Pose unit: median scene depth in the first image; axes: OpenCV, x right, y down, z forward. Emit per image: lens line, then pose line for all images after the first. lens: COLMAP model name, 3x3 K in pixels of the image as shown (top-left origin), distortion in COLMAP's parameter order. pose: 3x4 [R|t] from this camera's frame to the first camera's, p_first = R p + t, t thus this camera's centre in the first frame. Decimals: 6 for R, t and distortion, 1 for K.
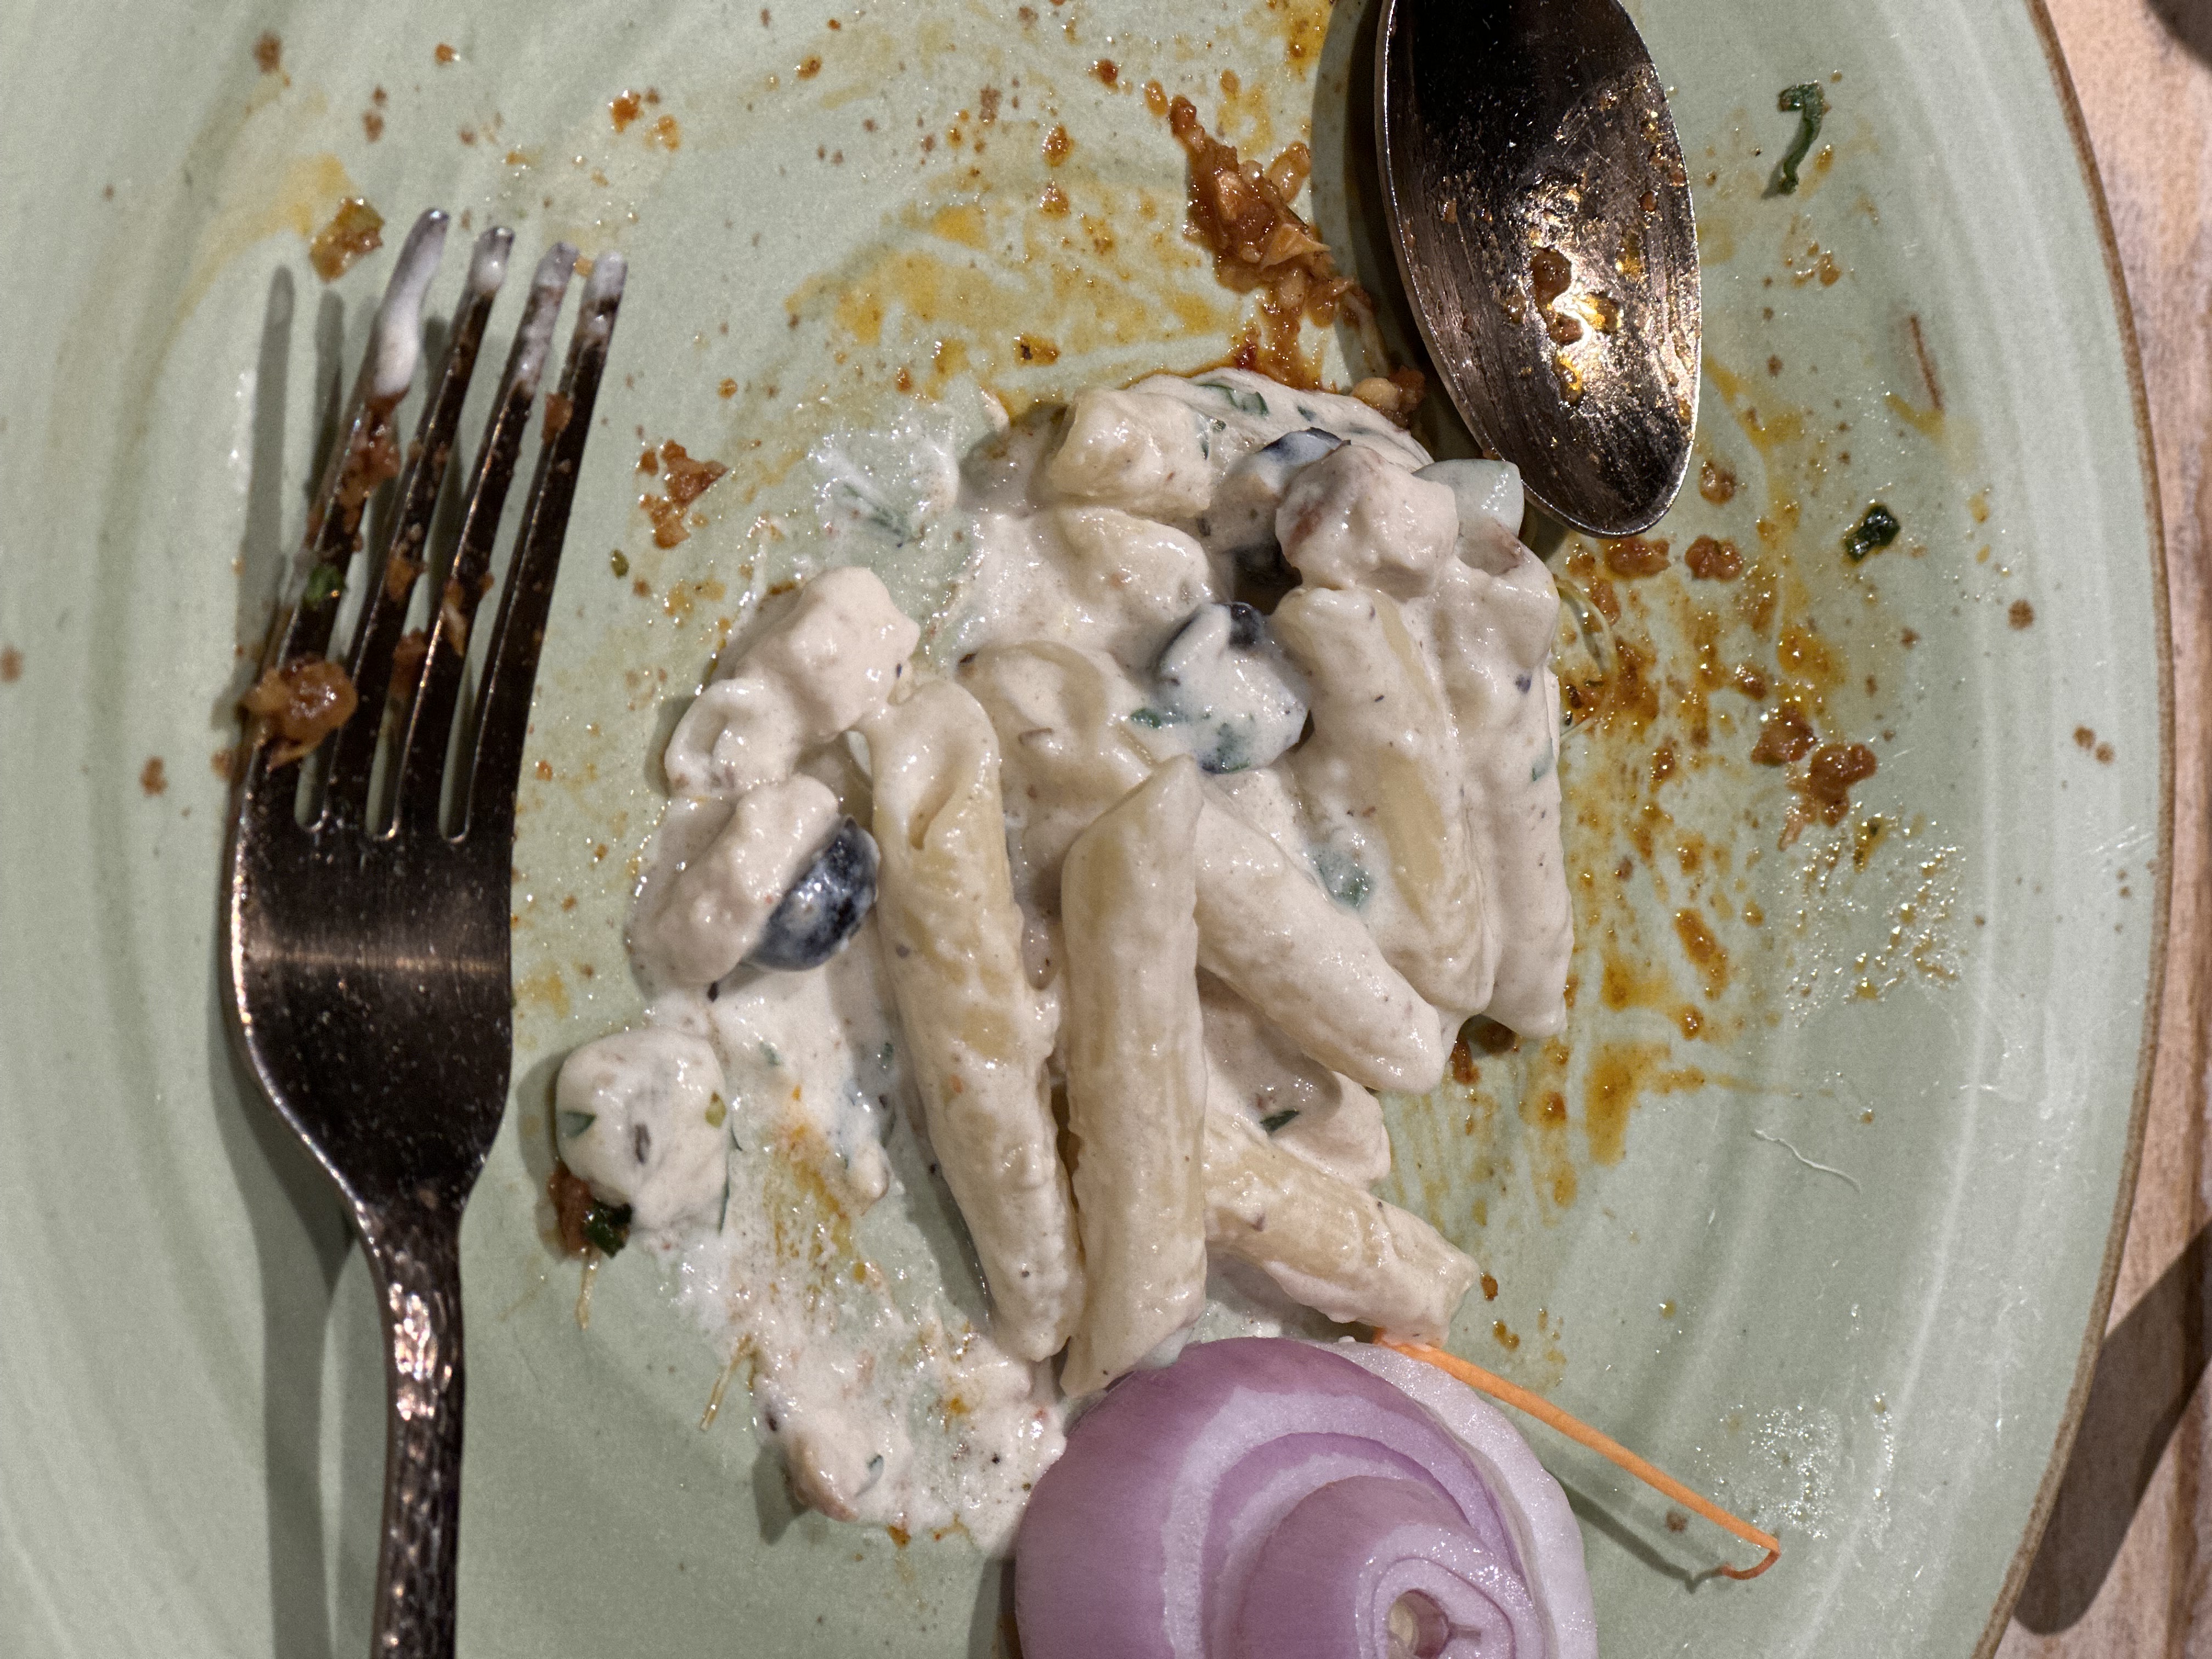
lens RADIAL K [[4878.6, 0, 1104.3], [0, 4878.6, 826.9], [0, 0, 1]] dist [0.156876, 0.000000]
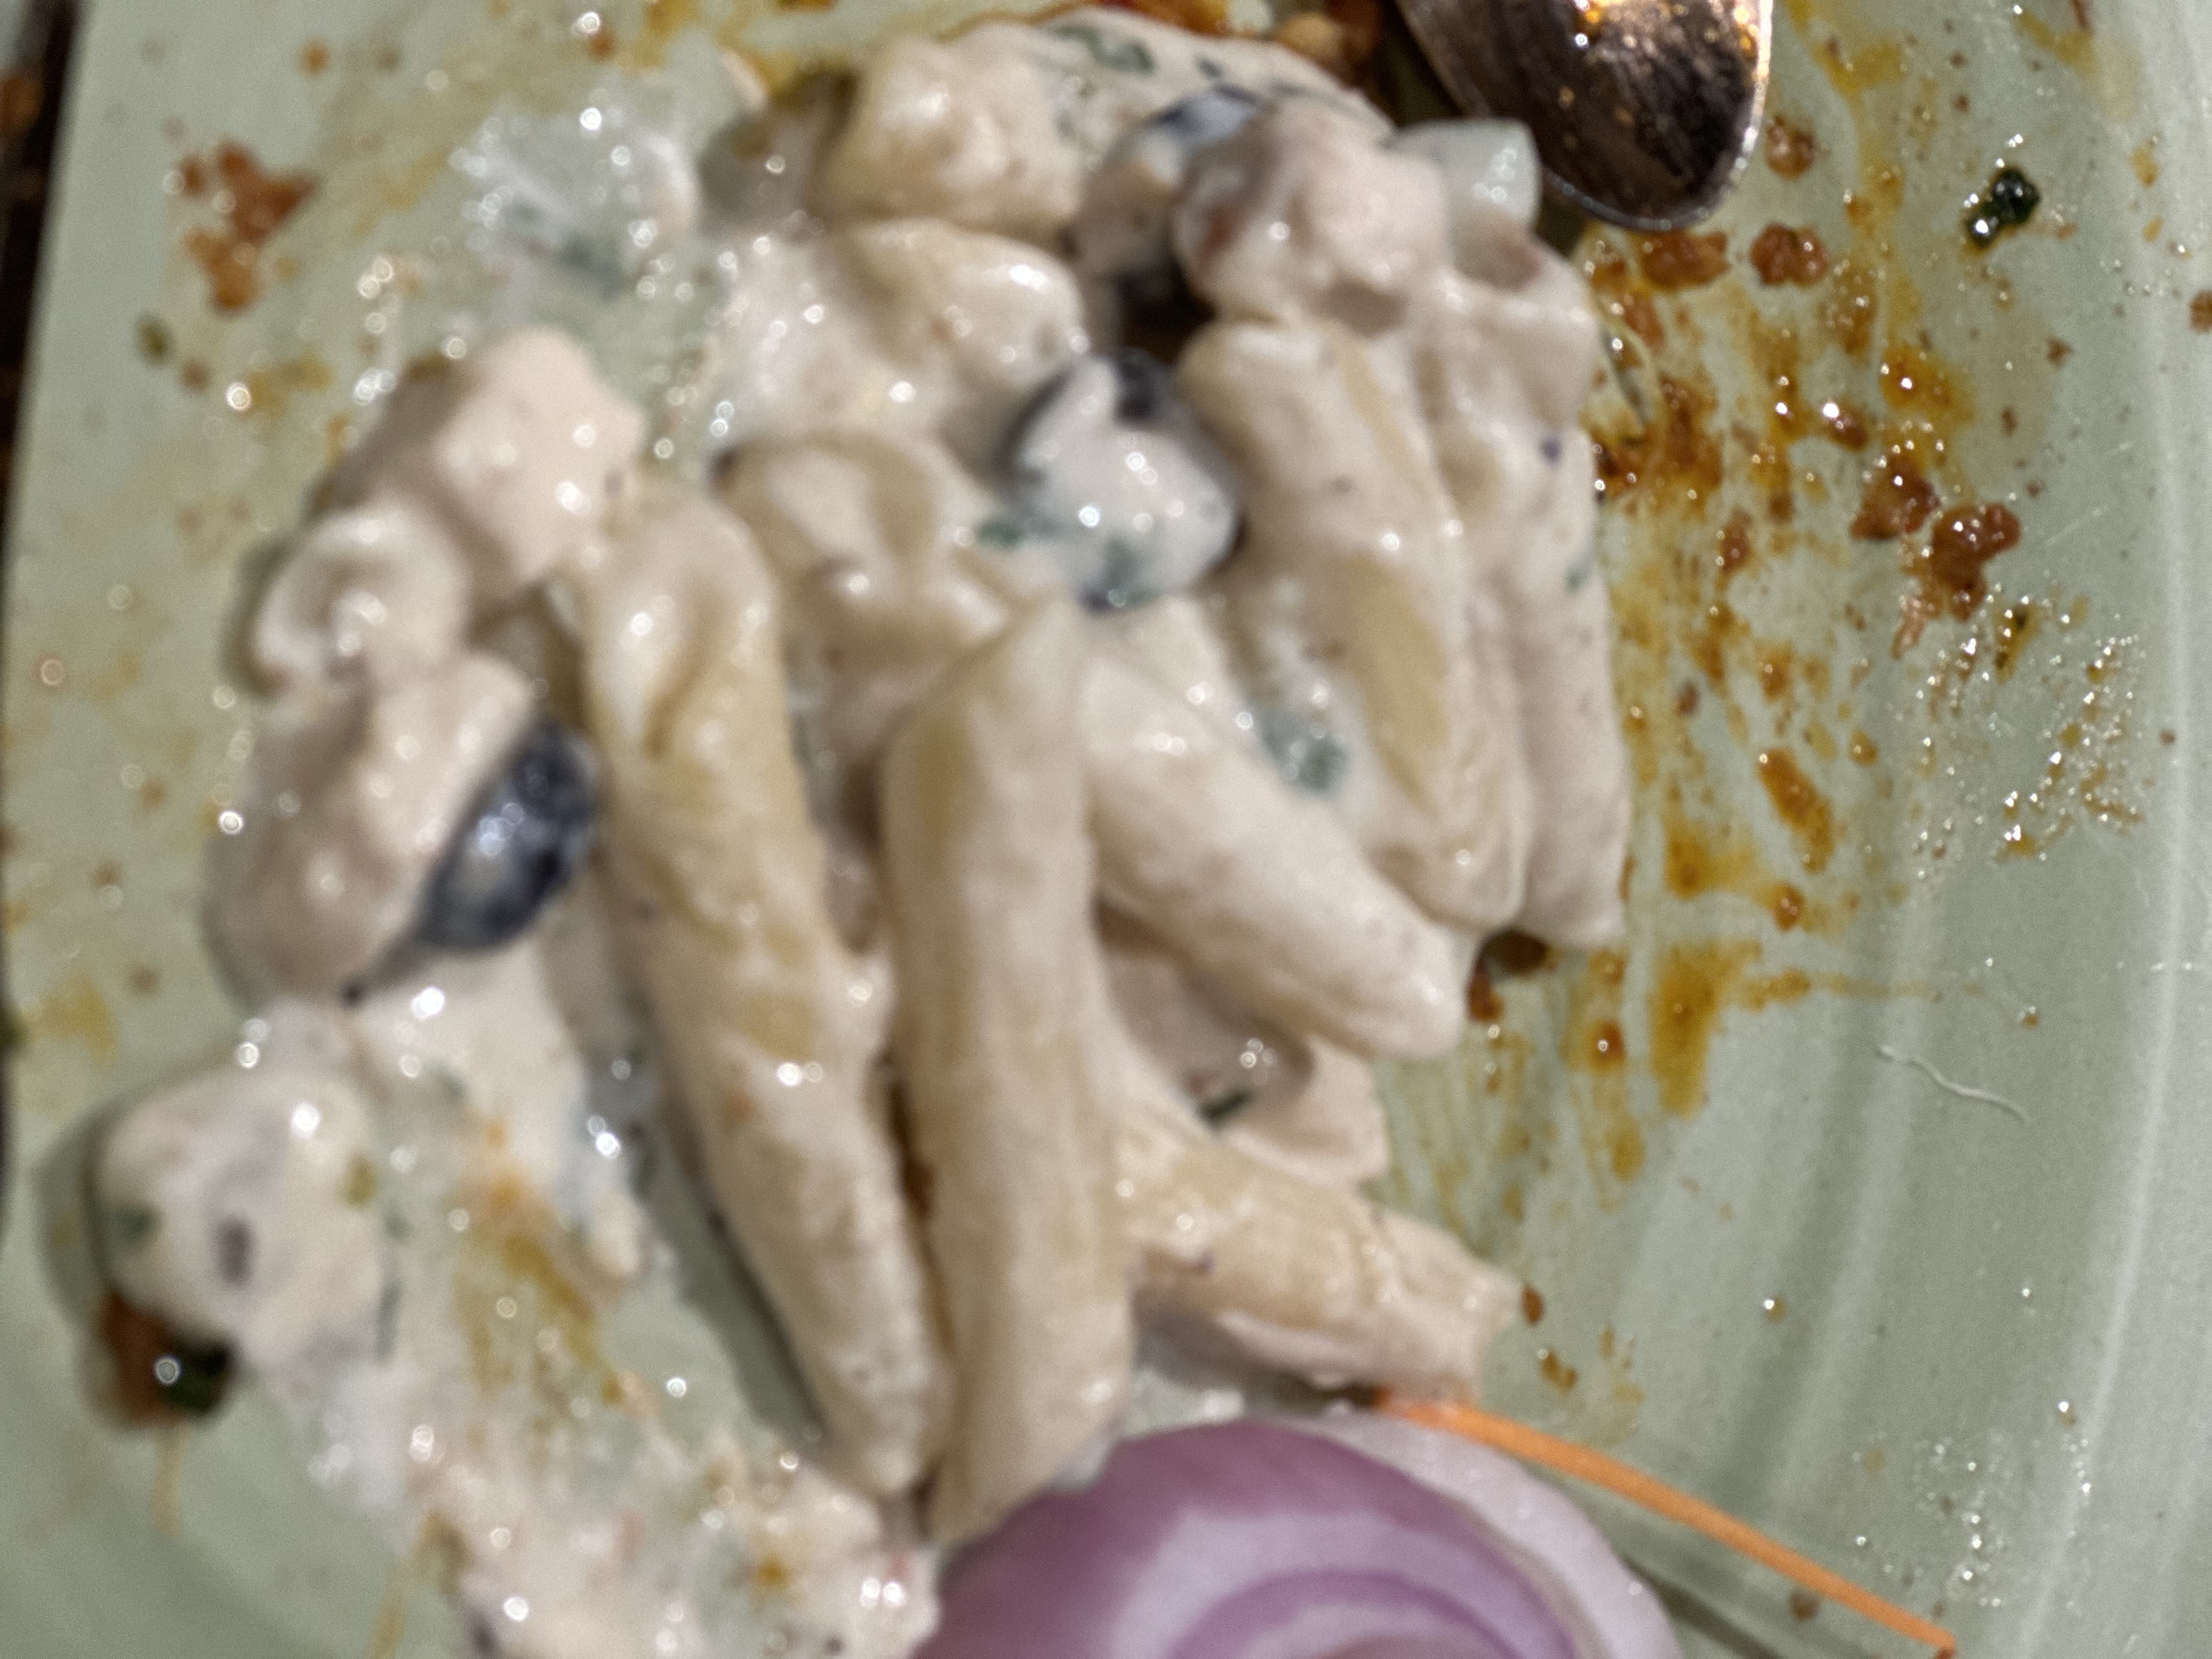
lens RADIAL K [[4878.6, 0, 1105.8], [0, 4878.6, 834.8], [0, 0, 1]] dist [0.156876, 0.000000]
pose [[0.998351, -0.054248, 0.018776, 0.008442], [0.053203, 0.997214, 0.052294, -0.015166], [-0.021561, -0.051208, 0.998455, 0.325908]]
